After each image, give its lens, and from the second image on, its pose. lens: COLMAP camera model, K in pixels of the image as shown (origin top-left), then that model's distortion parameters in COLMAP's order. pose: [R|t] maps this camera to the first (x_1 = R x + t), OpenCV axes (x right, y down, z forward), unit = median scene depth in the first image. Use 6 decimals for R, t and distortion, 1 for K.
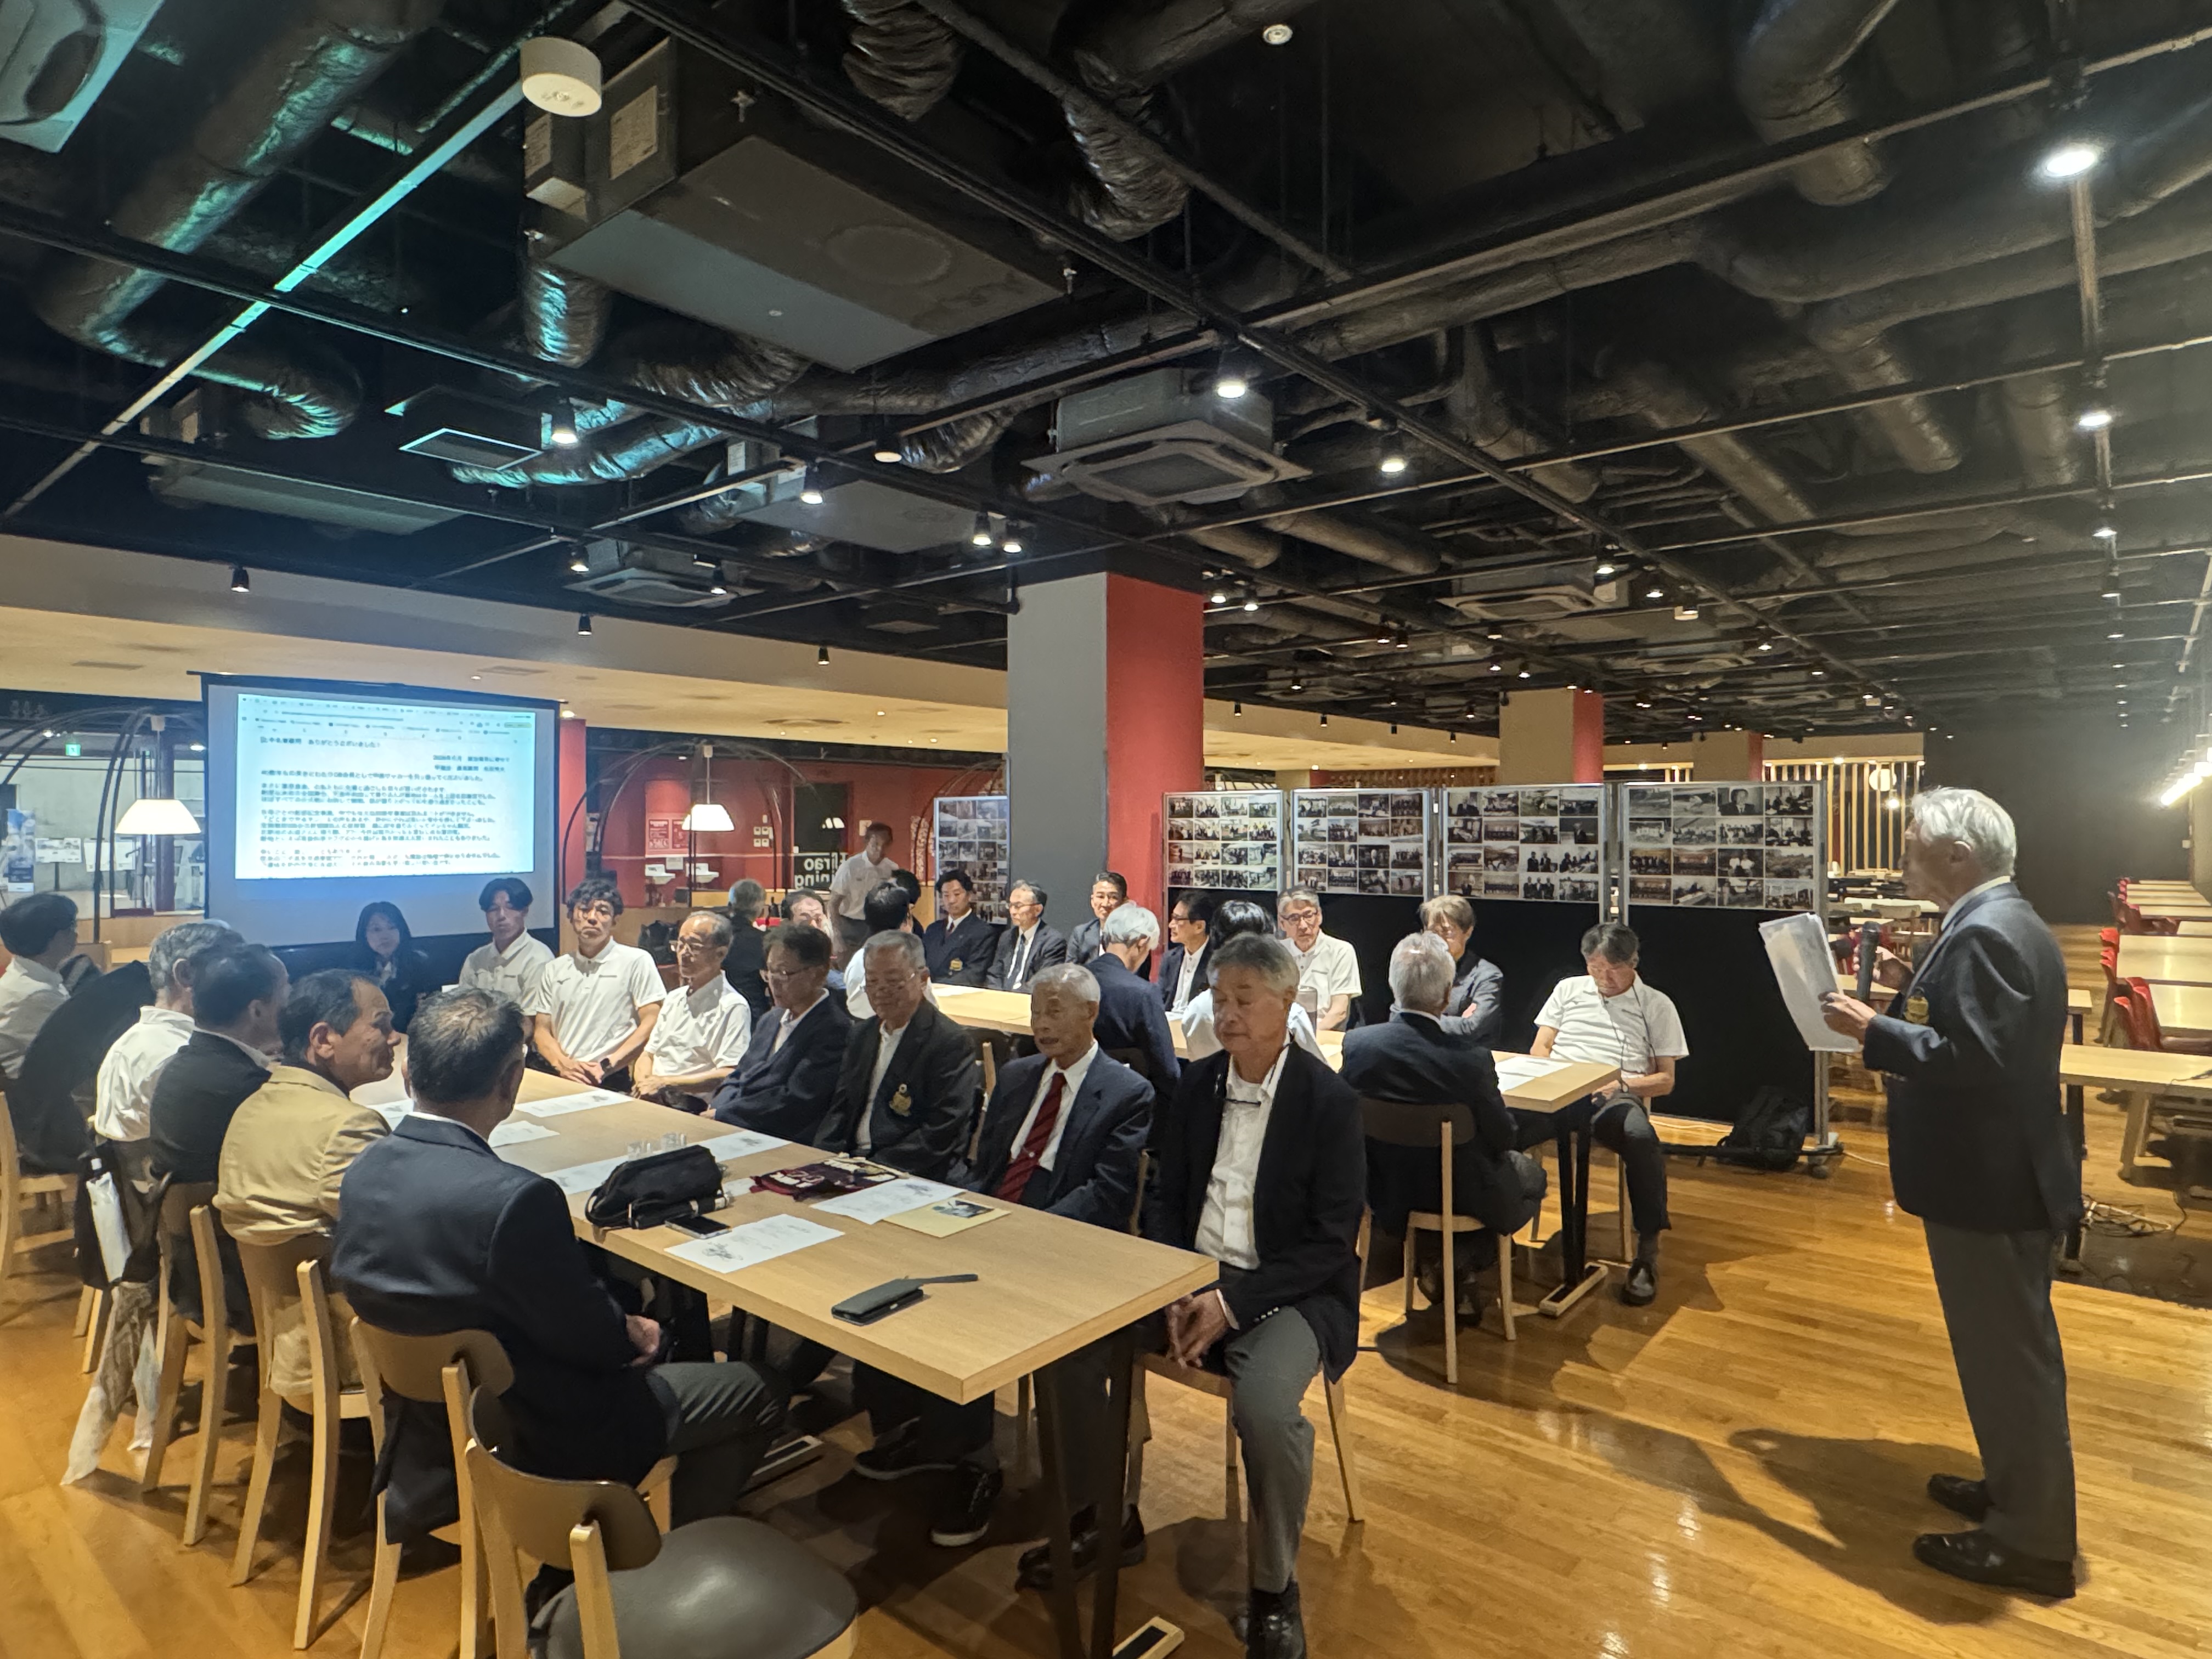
lens RADIAL K [[1230.2, 0, 1105.5], [0, 1230.2, 826.9], [0, 0, 1]] dist [-0.004587, -0.000244]
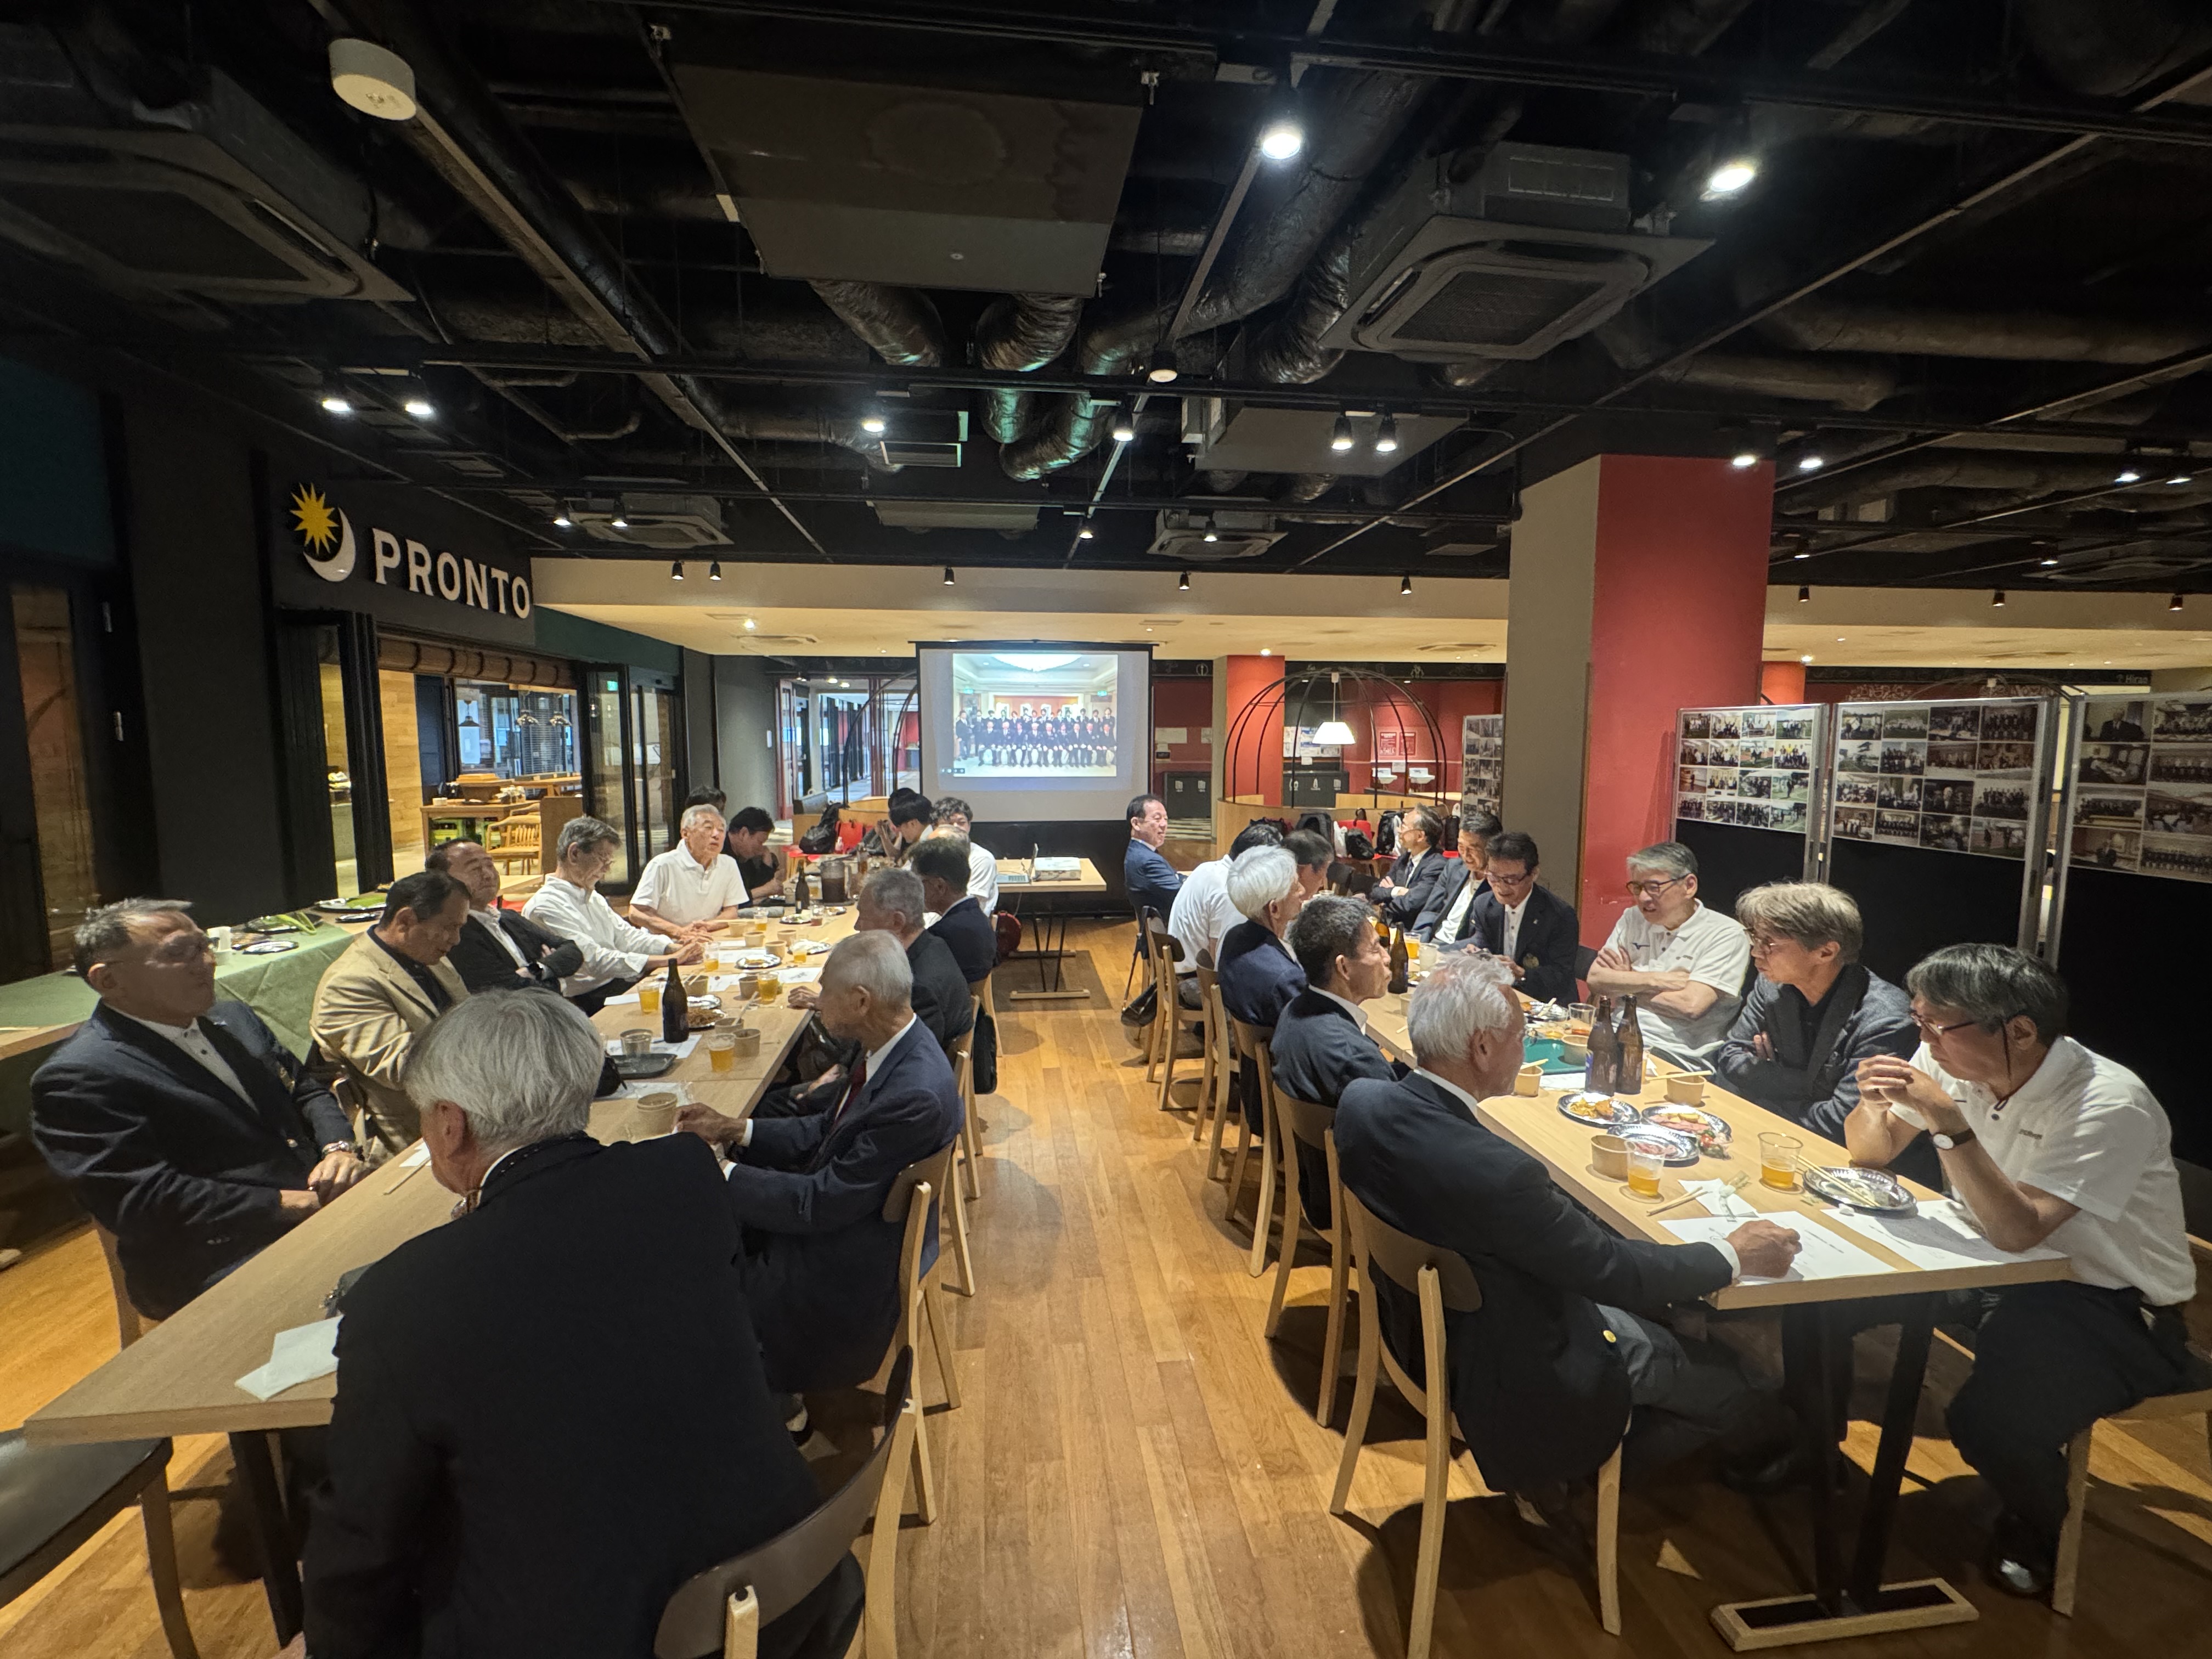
lens RADIAL K [[940.4, 0, 1107.1], [0, 940.4, 824.4], [0, 0, 1]] dist [0.001176, 0.000505]
pose [[0.732629, 0.067100, -0.677312, 0.221147], [-0.002187, 0.995355, 0.096243, -0.010368], [0.680624, -0.069029, 0.729373, 0.268335]]
